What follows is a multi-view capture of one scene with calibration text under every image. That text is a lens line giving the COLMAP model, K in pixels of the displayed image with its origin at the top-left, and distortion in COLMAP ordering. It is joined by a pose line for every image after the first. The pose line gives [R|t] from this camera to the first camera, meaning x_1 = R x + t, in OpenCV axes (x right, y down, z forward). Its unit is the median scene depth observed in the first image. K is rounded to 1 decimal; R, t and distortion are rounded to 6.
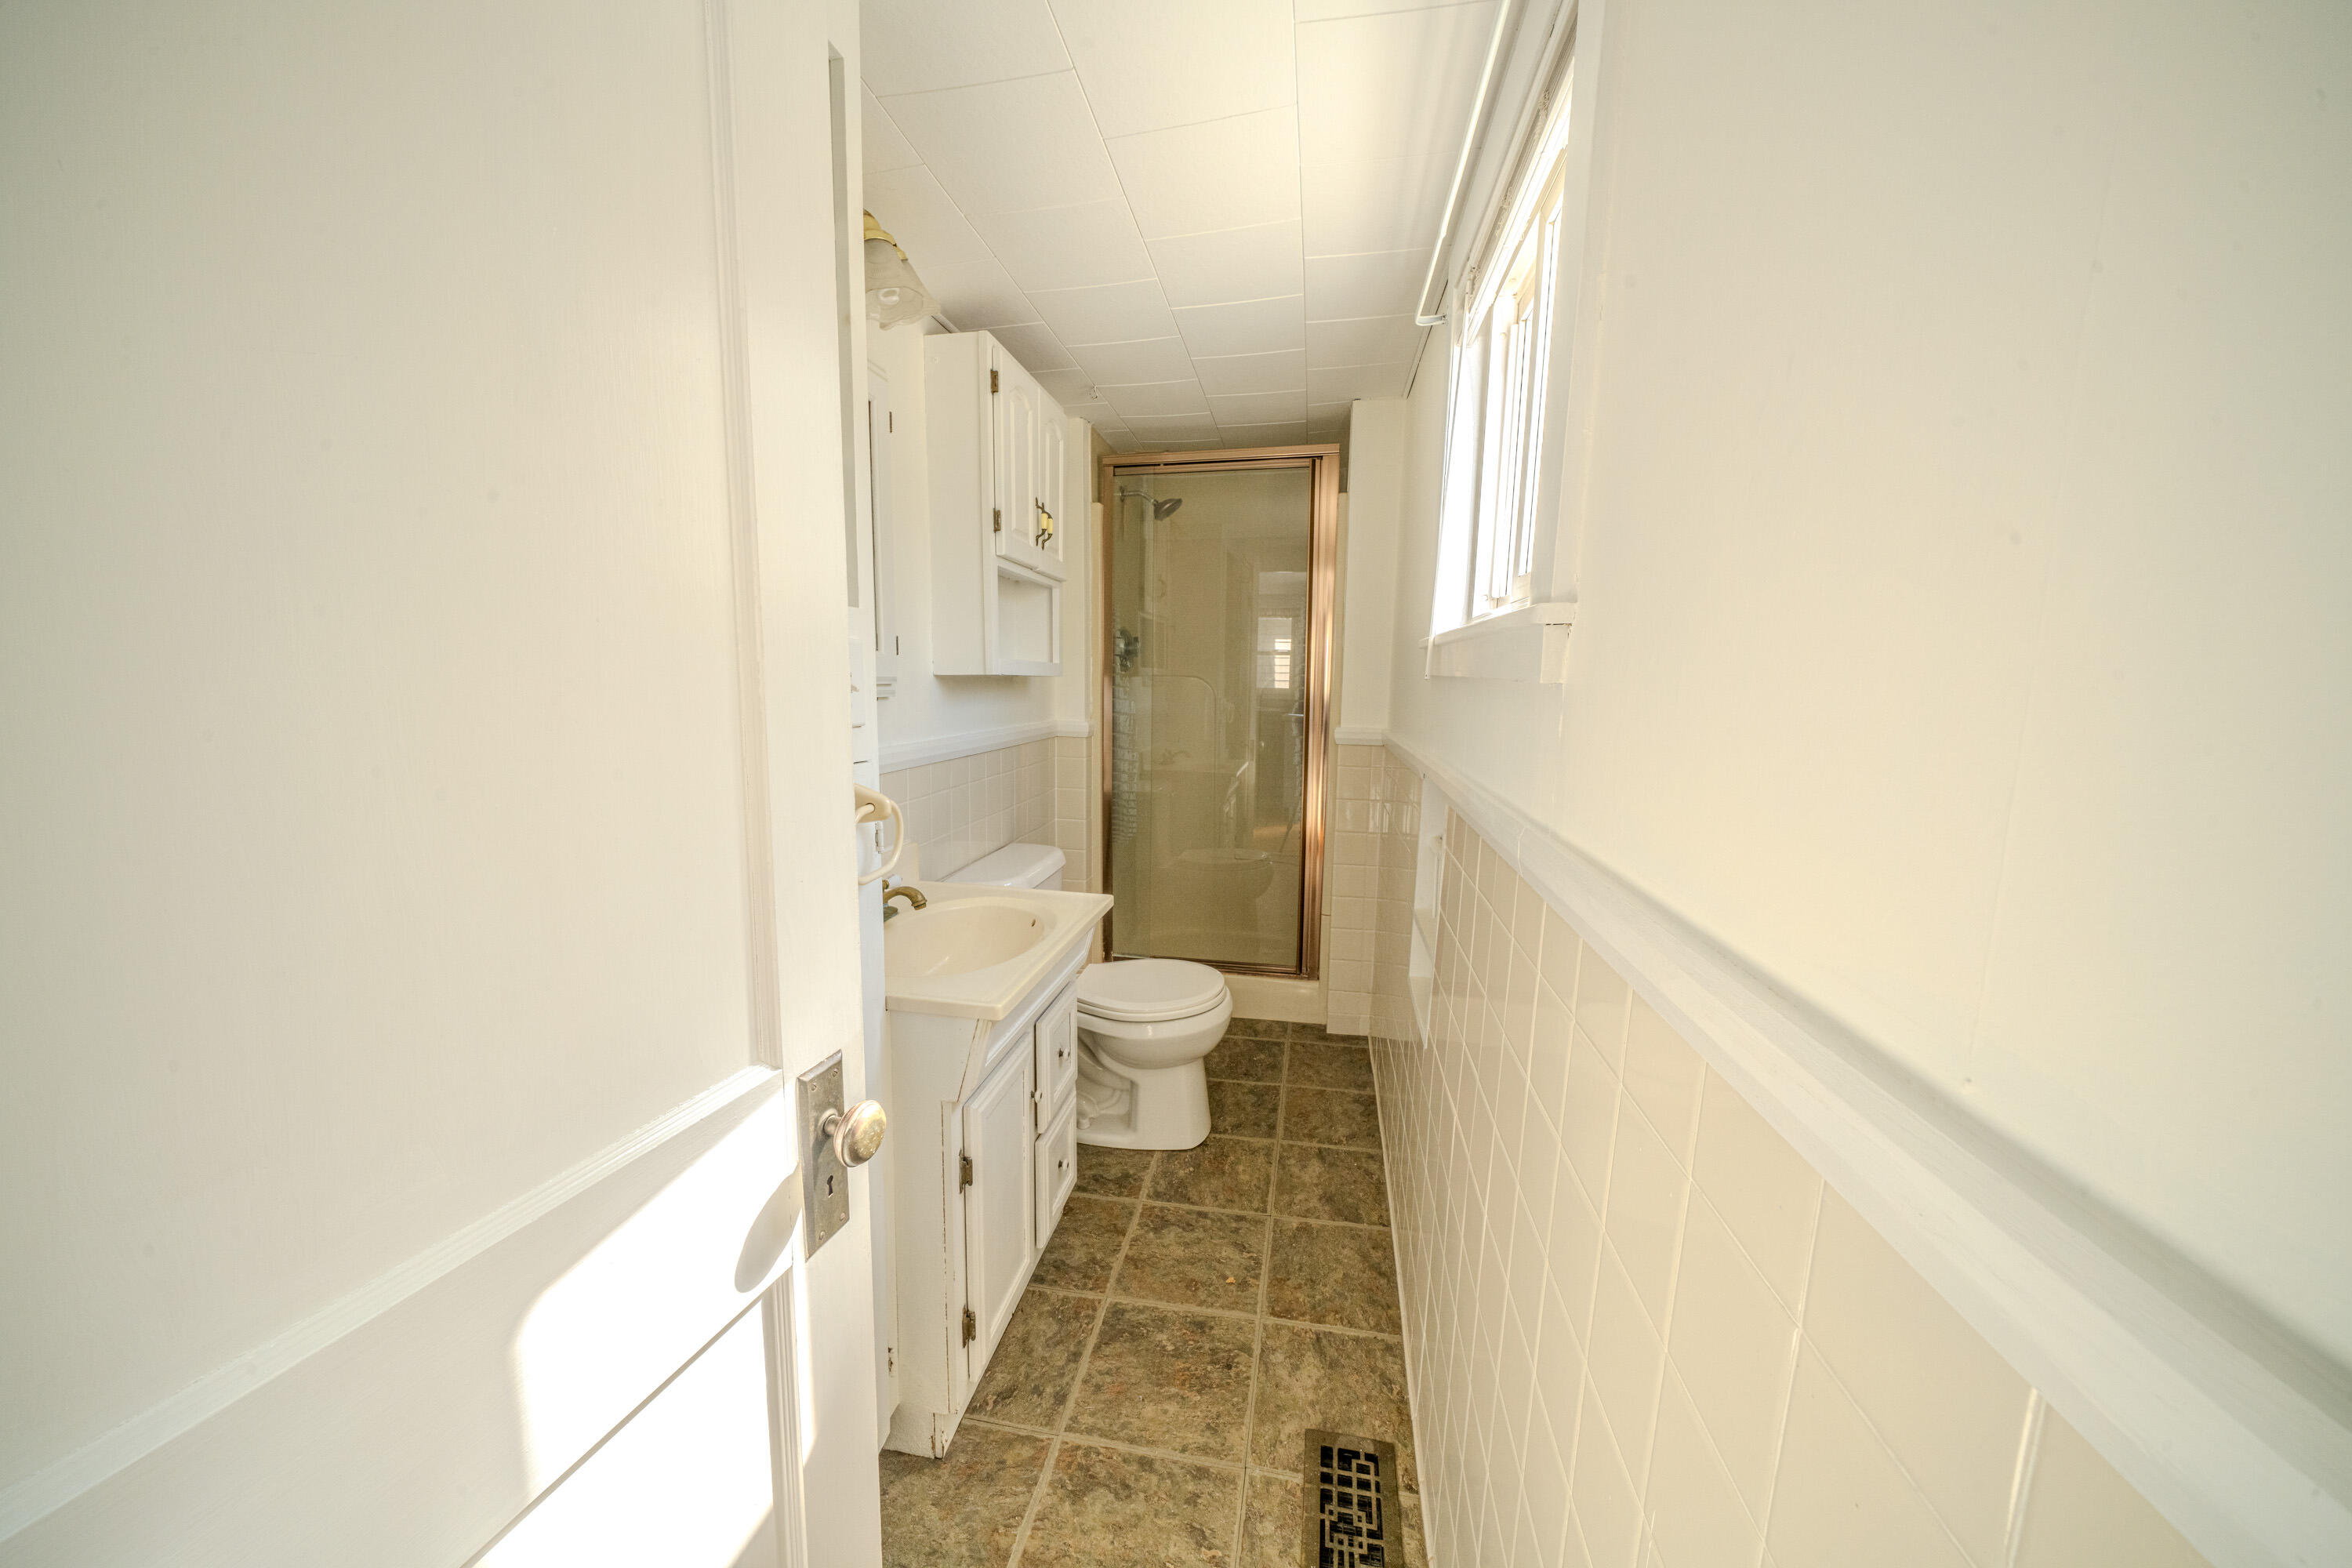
lens RADIAL K [[877.5, 0, 1183.4], [0, 877.5, 756.7], [0, 0, 1]] dist [-0.001803, -0.000029]
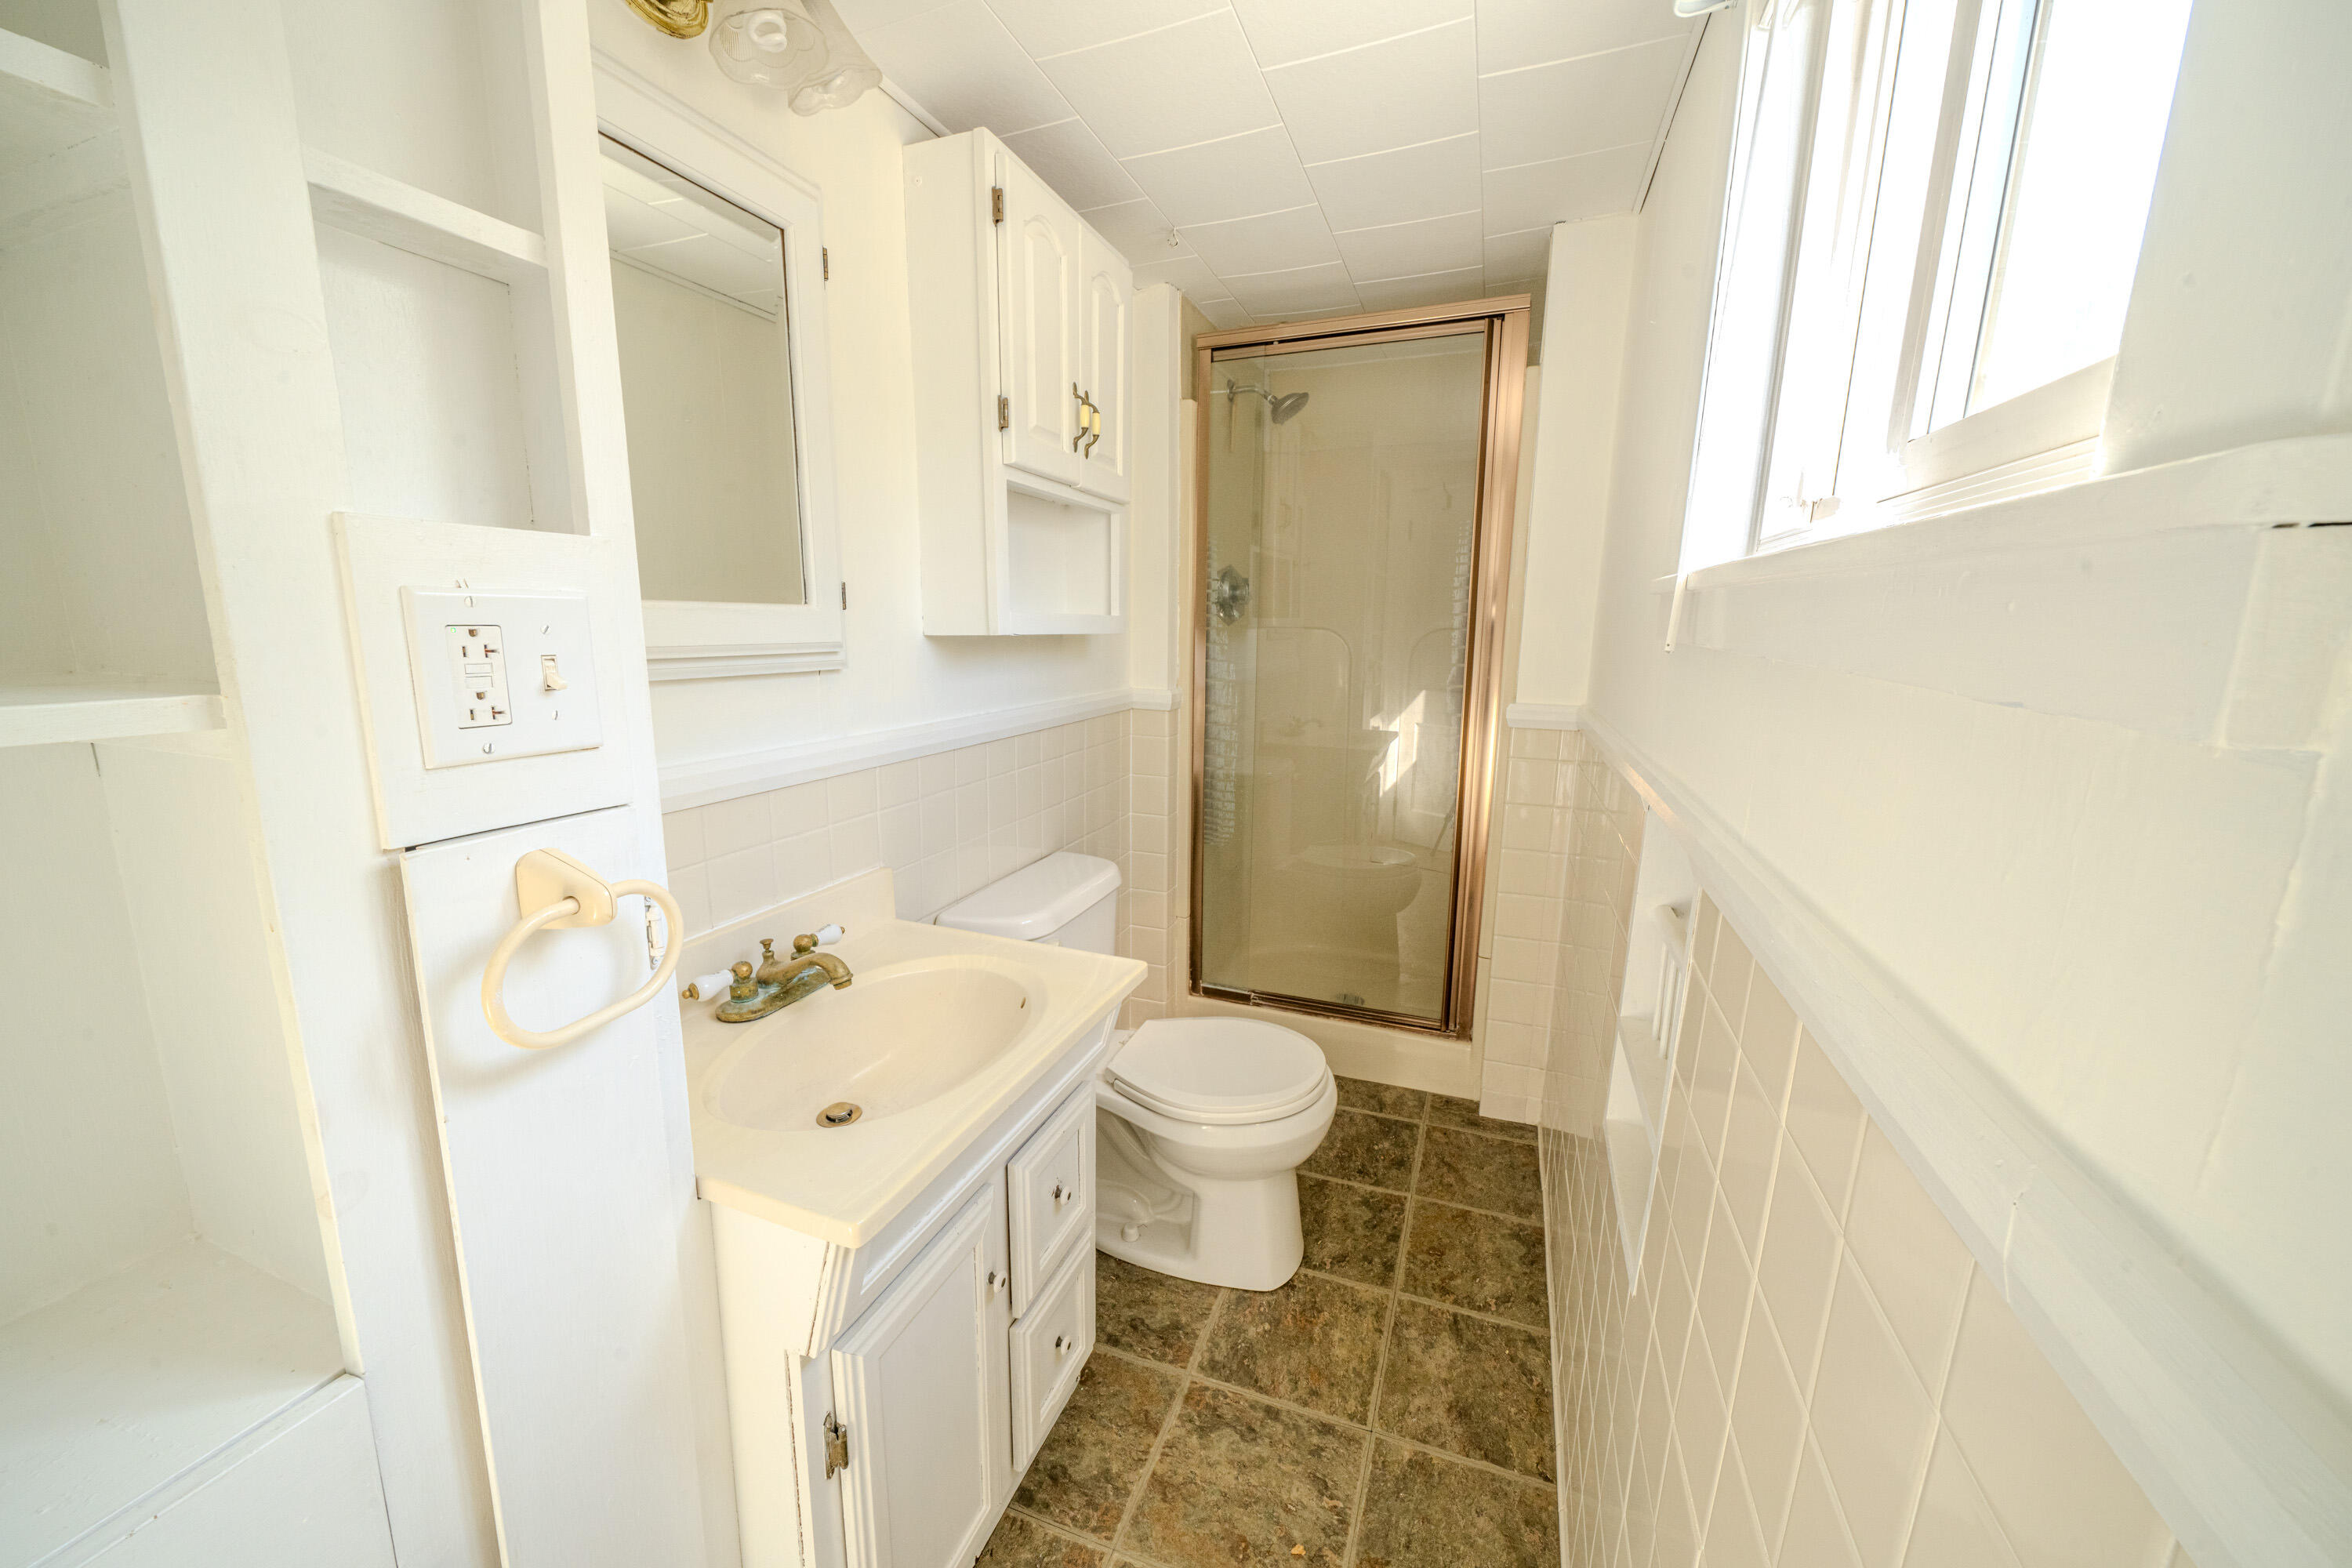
lens RADIAL K [[877.5, 0, 1183.4], [0, 877.5, 756.7], [0, 0, 1]] dist [-0.001803, -0.000029]
pose [[0.980503, 0.029244, -0.194314, 0.067309], [-0.016280, 0.997554, 0.067980, -0.043735], [0.195826, -0.063491, 0.978581, 0.307837]]
